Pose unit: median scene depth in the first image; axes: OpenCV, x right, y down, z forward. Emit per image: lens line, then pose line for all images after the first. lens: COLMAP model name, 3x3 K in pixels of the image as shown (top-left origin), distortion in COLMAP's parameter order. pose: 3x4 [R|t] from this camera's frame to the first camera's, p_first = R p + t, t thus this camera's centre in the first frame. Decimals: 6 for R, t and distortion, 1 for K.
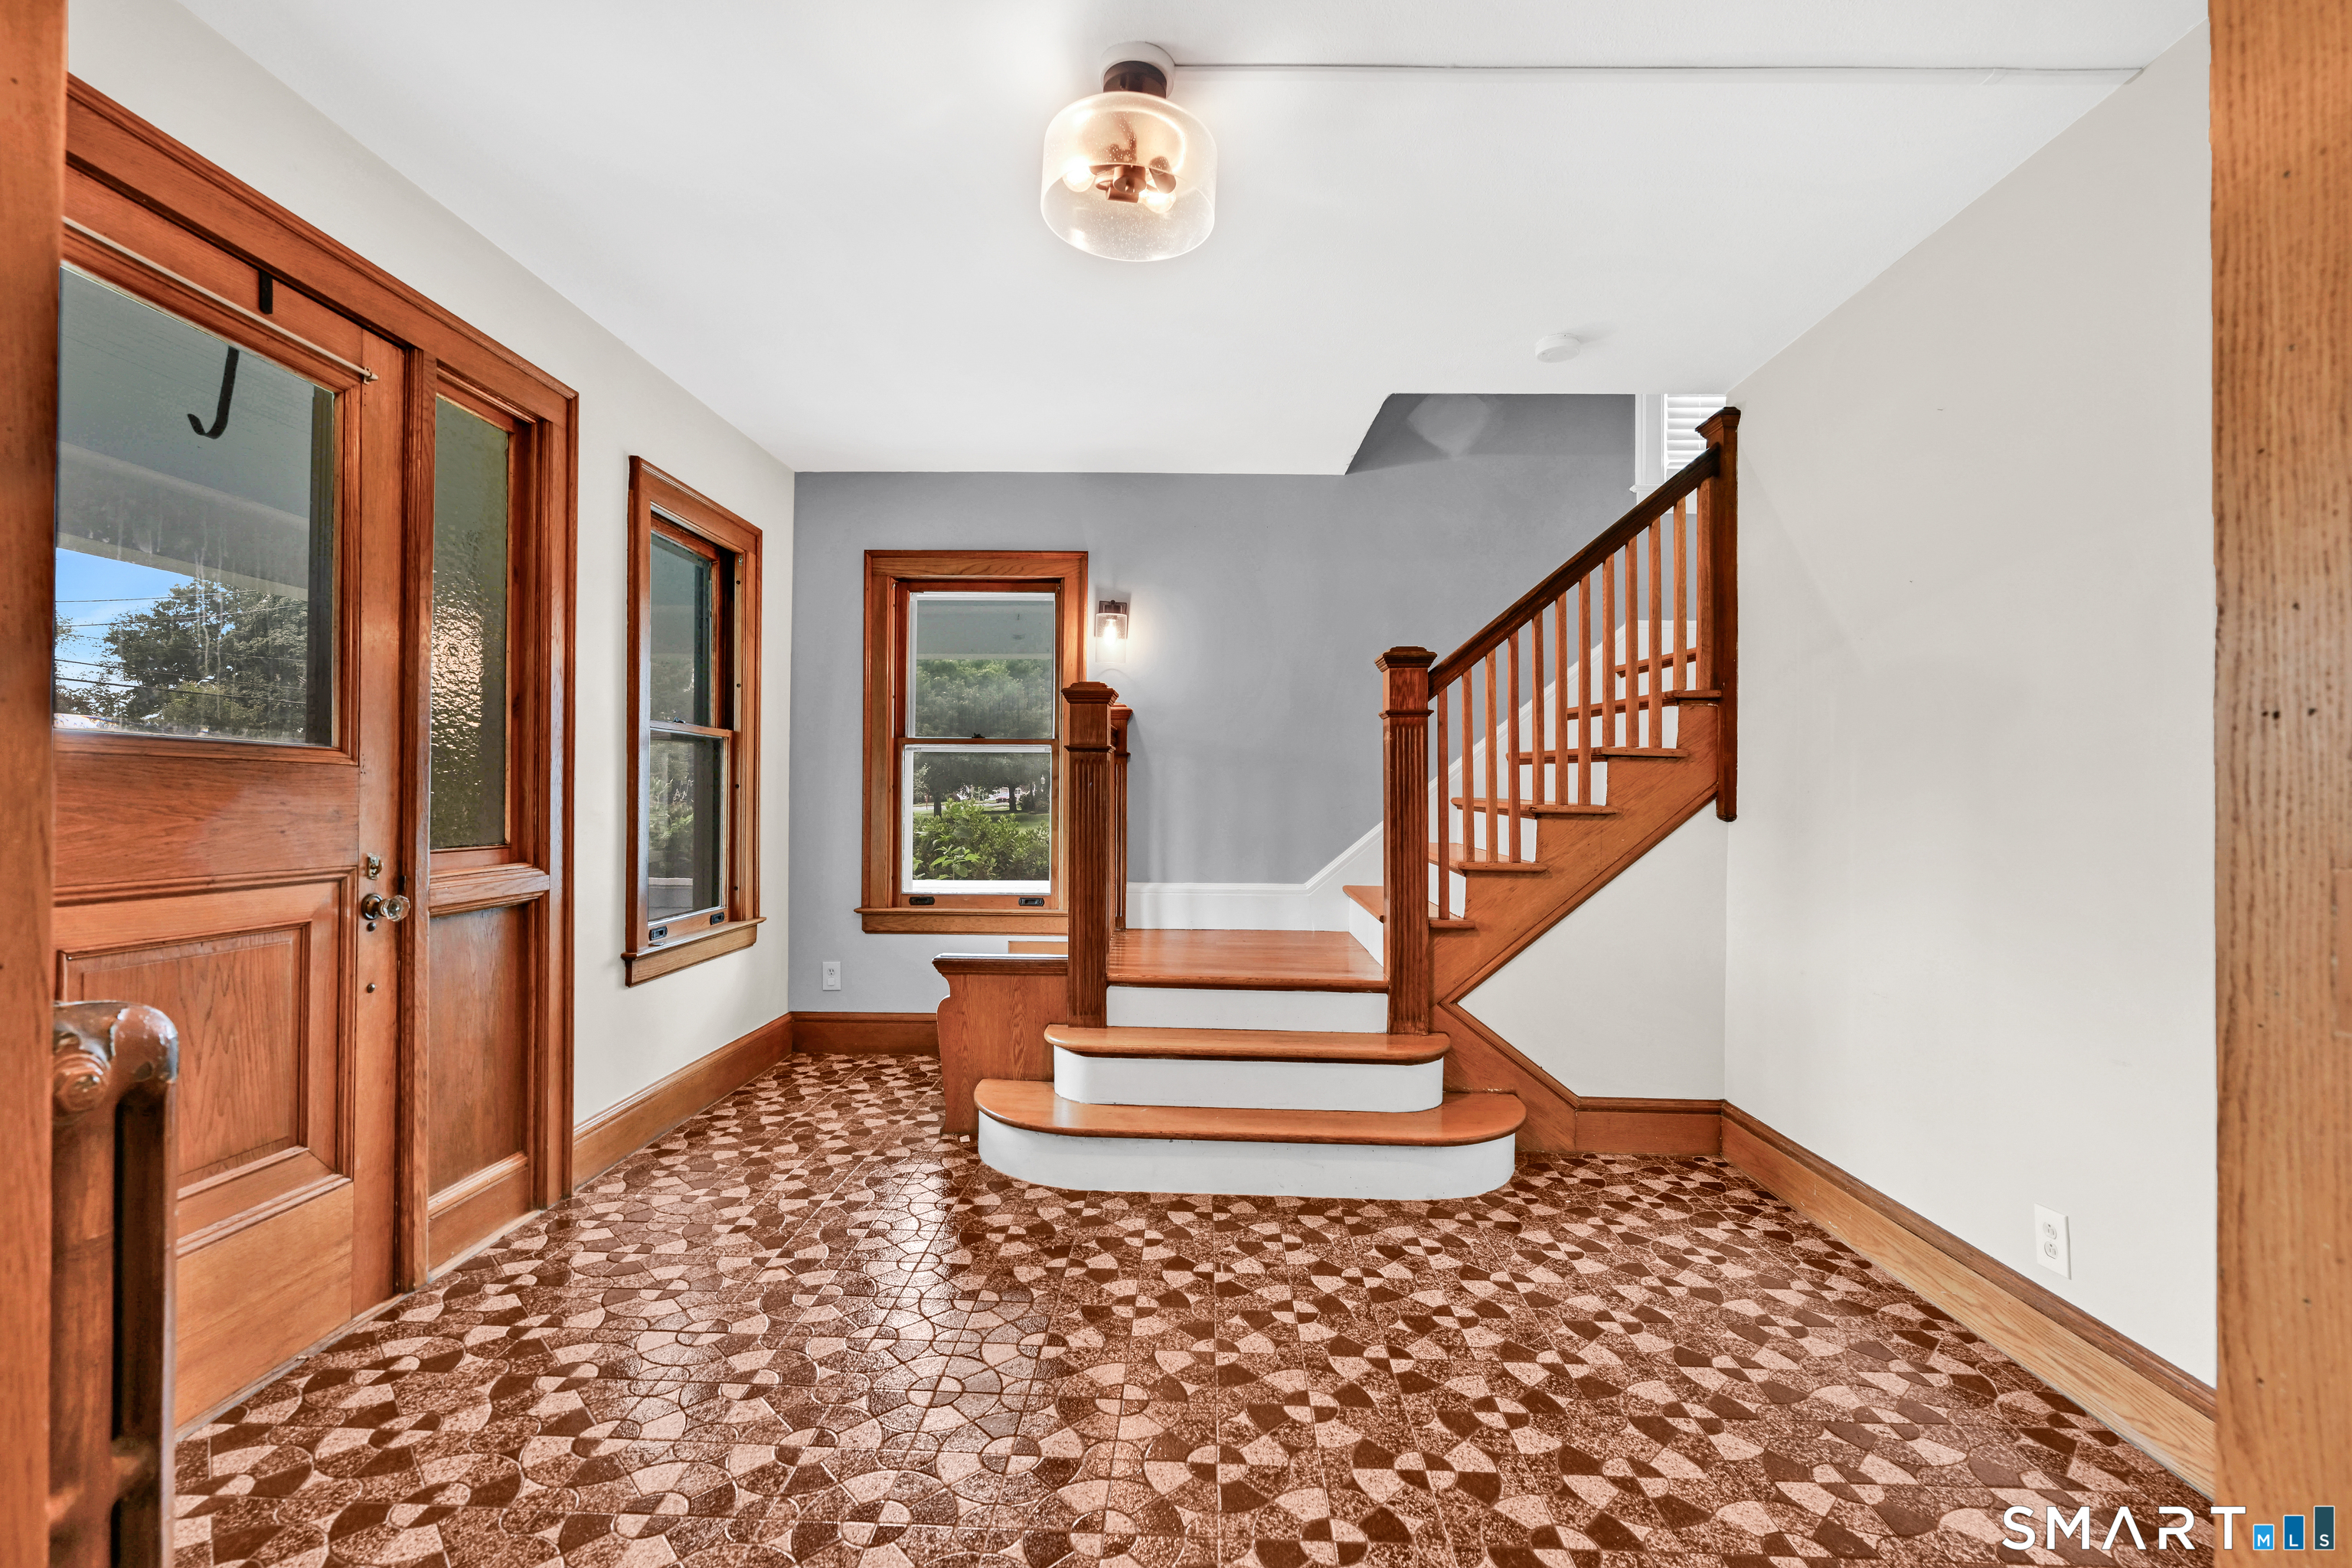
lens RADIAL K [[987.8, 0, 1182.7], [0, 987.8, 783.4], [0, 0, 1]] dist [-0.003147, 0.000165]
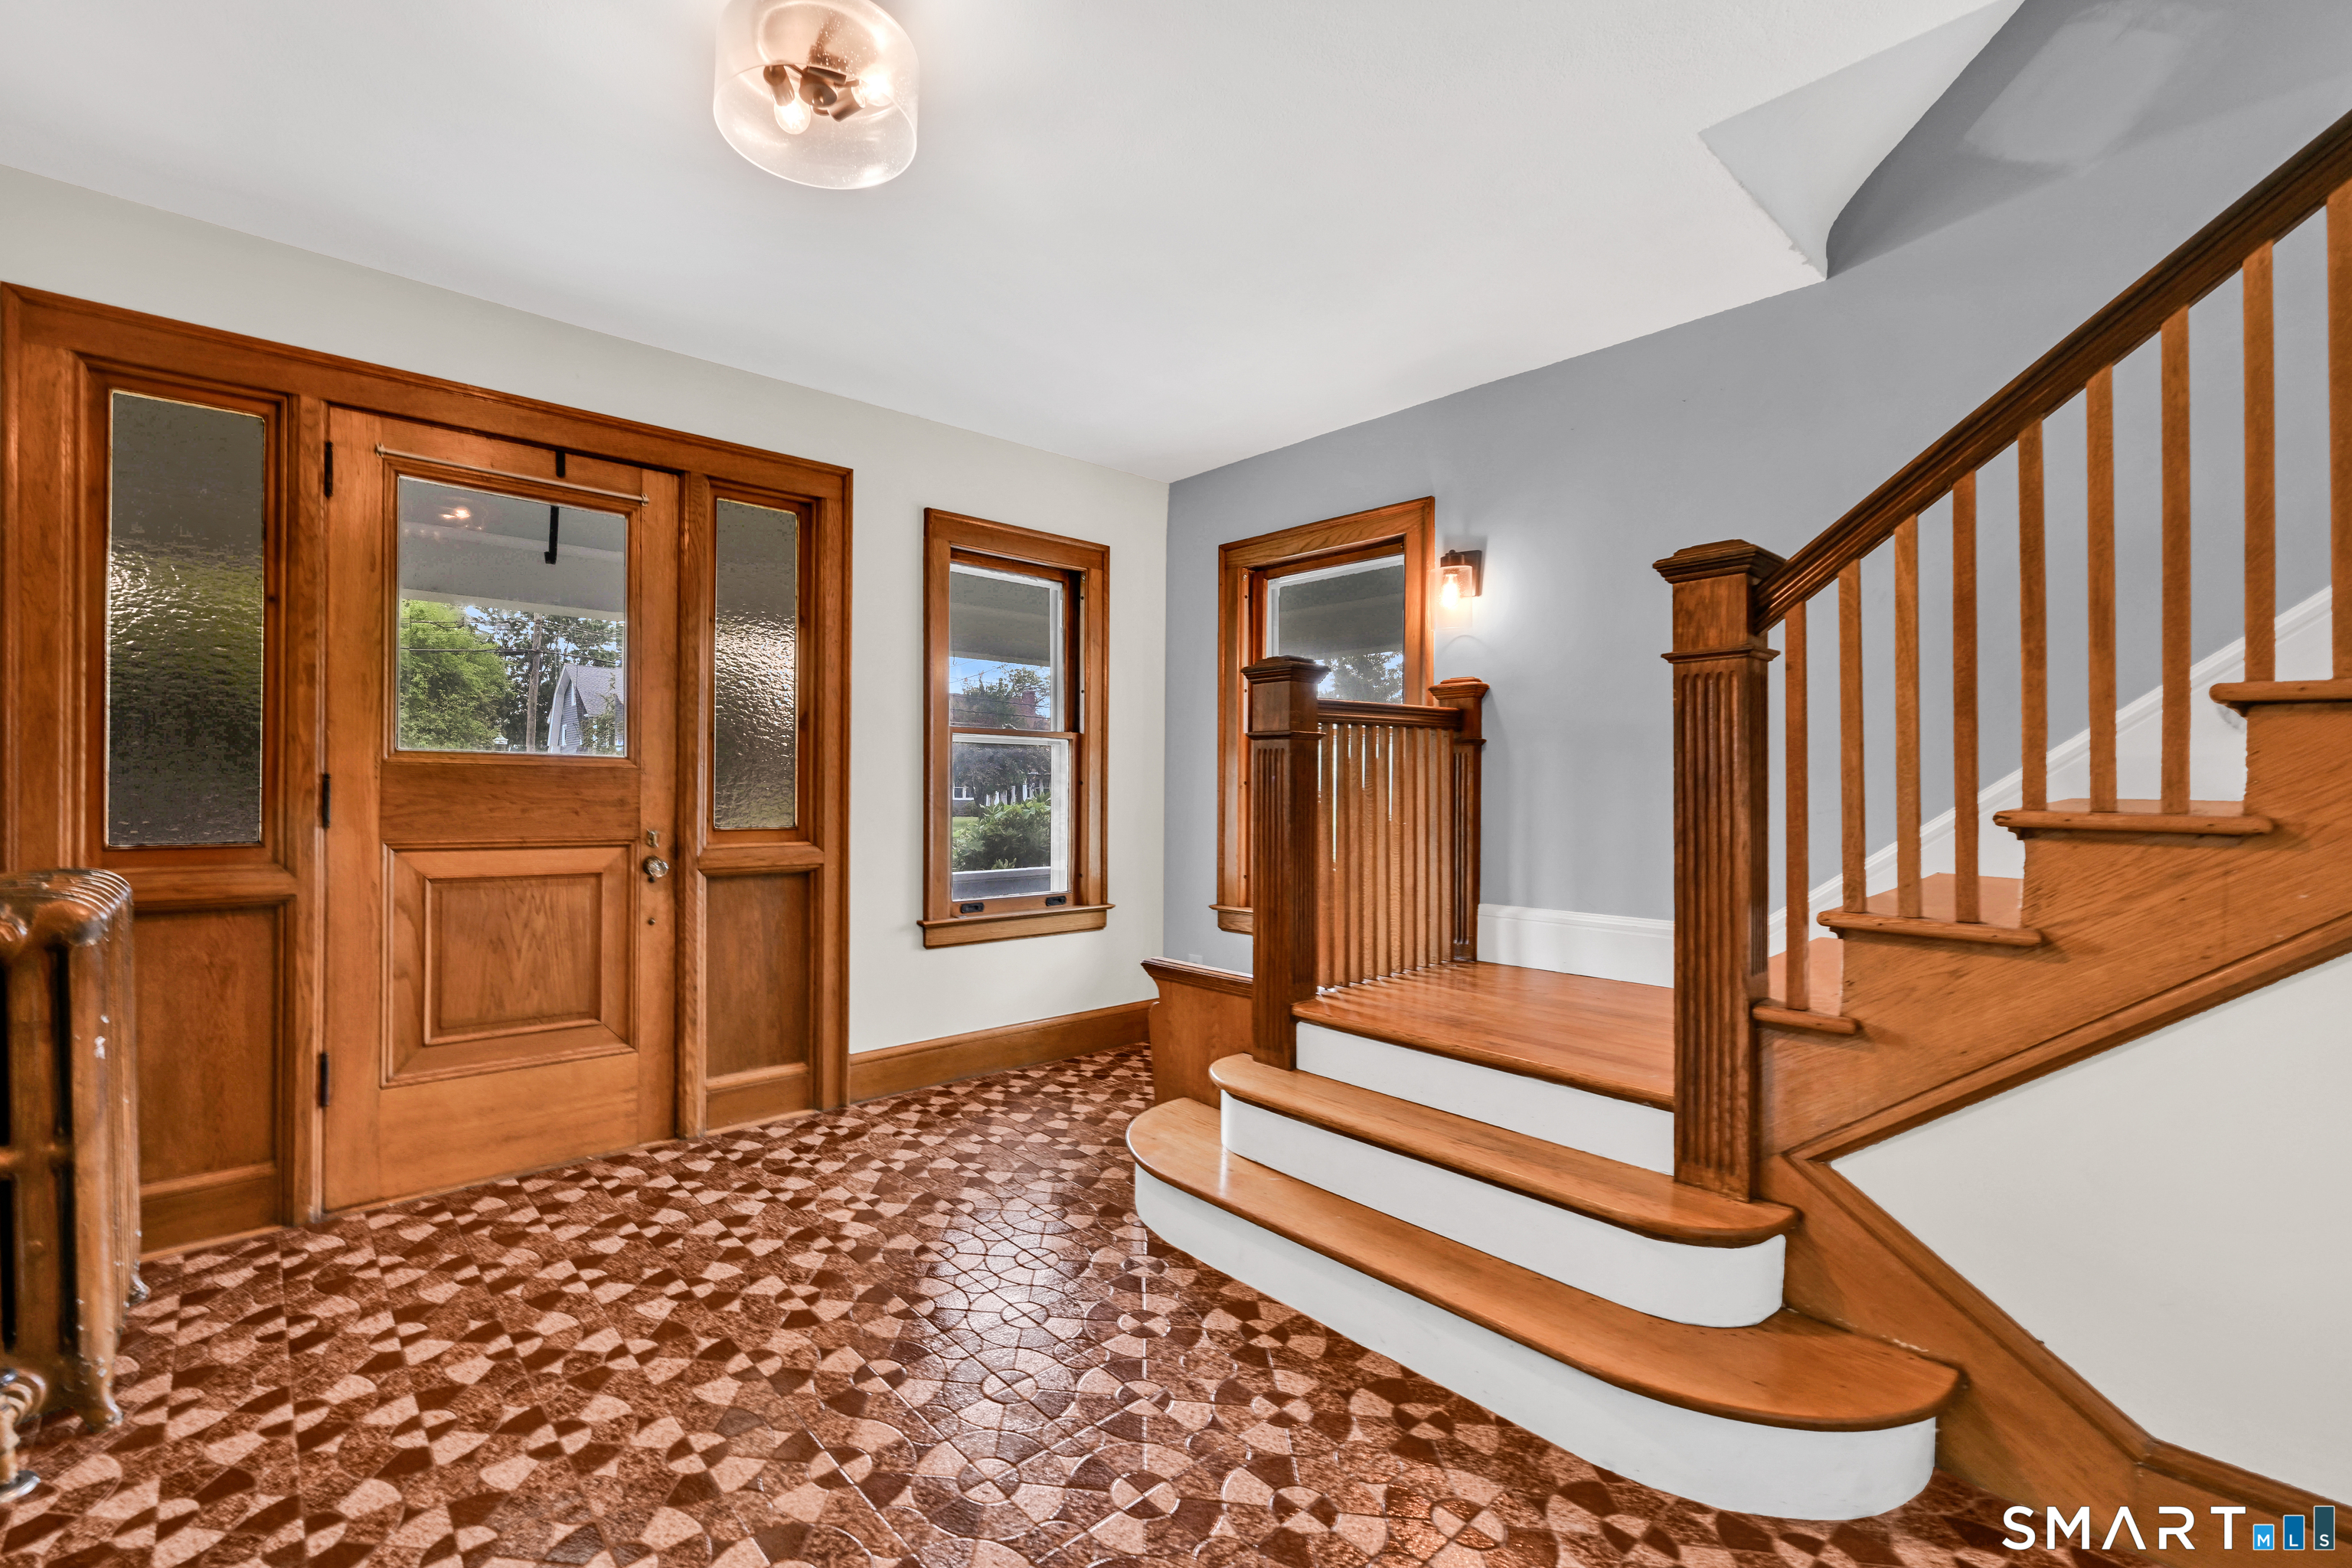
lens RADIAL K [[975.6, 0, 1171.0], [0, 975.6, 787.6], [0, 0, 1]] dist [-0.008191, -0.000104]
pose [[0.670165, -0.001990, -0.742209, 0.548245], [0.004955, 0.999986, 0.001794, 0.008340], [0.742195, -0.004880, 0.670166, 0.443471]]
